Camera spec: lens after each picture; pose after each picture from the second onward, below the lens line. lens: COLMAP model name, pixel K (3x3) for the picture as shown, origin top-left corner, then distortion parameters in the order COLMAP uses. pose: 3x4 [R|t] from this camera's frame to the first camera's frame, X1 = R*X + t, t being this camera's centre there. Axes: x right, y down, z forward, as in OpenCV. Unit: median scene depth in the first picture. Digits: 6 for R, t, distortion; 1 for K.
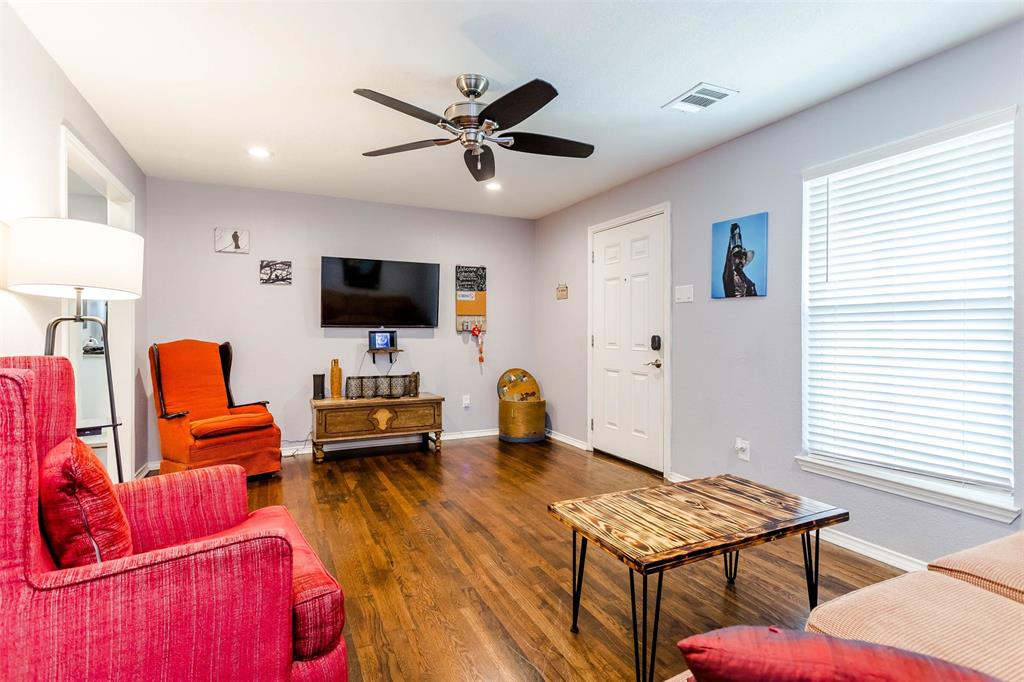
lens RADIAL K [[494.8, 0, 500.3], [0, 494.8, 333.2], [0, 0, 1]] dist [-0.003173, 0.003482]
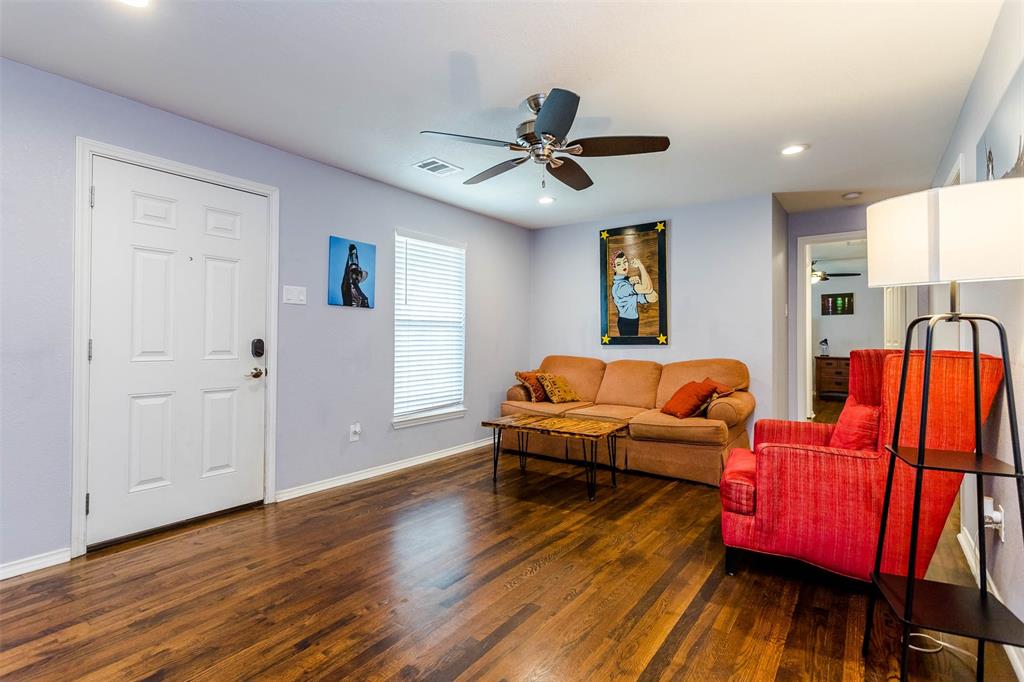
lens RADIAL K [[494.8, 0, 520.3], [0, 494.8, 330.7], [0, 0, 1]] dist [-0.003173, 0.003482]
pose [[-0.495067, 0.010469, 0.868792, -0.761288], [-0.001564, 0.999915, -0.012940, 0.000642], [-0.868853, -0.007764, -0.495009, 1.242793]]
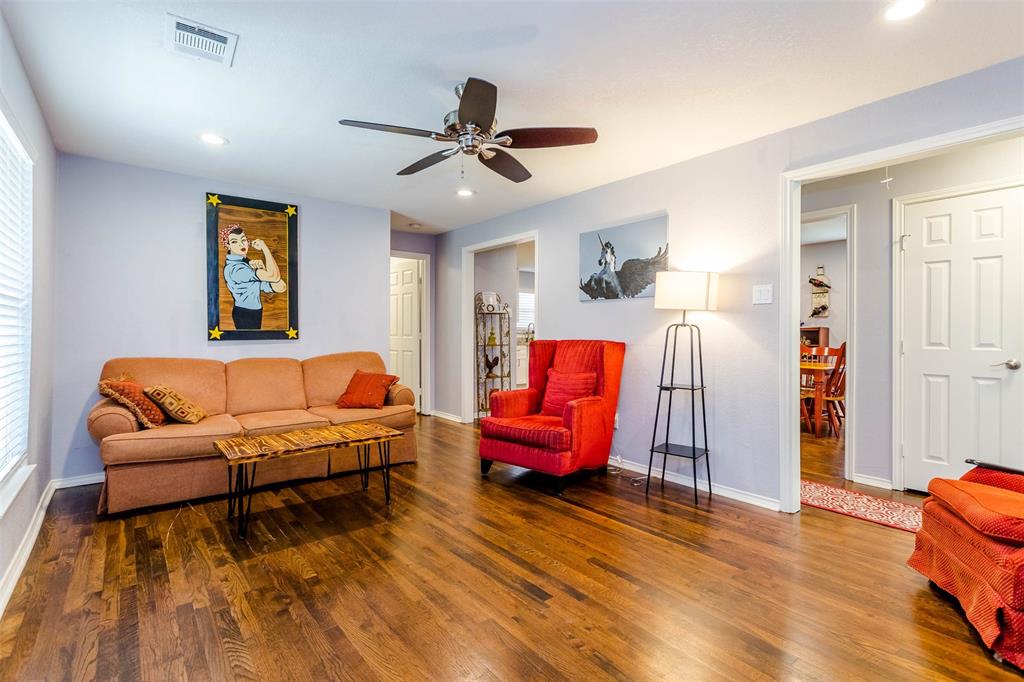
lens RADIAL K [[494.8, 0, 501.1], [0, 494.8, 328.4], [0, 0, 1]] dist [-0.003173, 0.003482]
pose [[-0.969571, -0.008334, -0.244668, 0.111219], [-0.006138, 0.999934, -0.009738, 0.002215], [0.244733, -0.007940, -0.969558, 1.612337]]
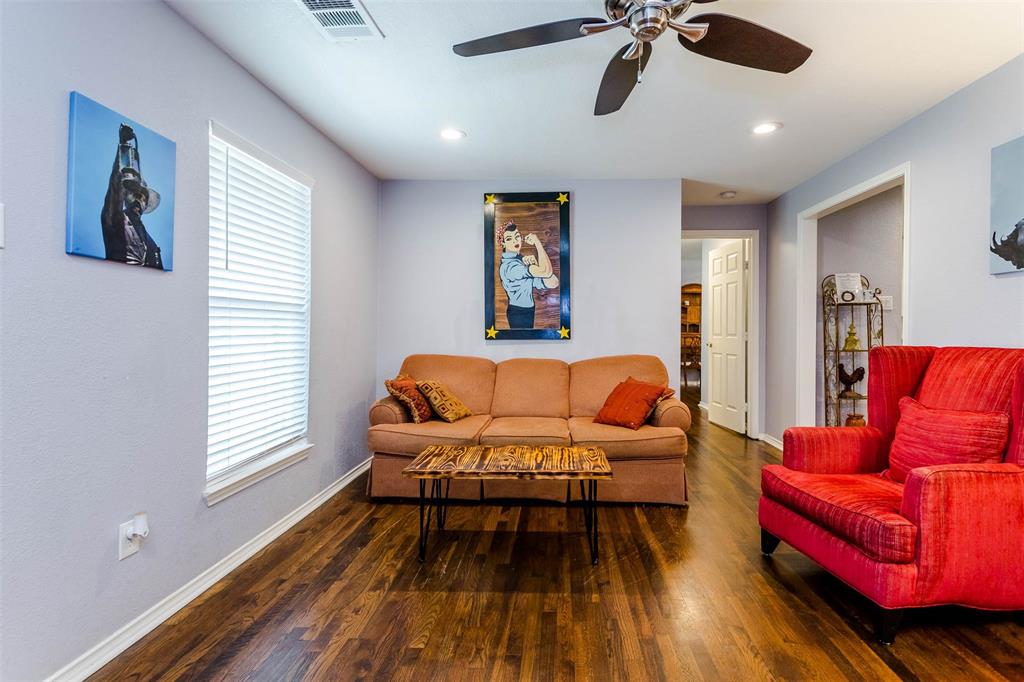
lens RADIAL K [[494.8, 0, 537.2], [0, 494.8, 330.4], [0, 0, 1]] dist [-0.003173, 0.003482]
pose [[-0.893915, -0.007618, 0.448173, -0.168002], [-0.006183, 0.999970, 0.004665, -0.005133], [-0.448195, 0.001399, -0.893935, 1.287834]]
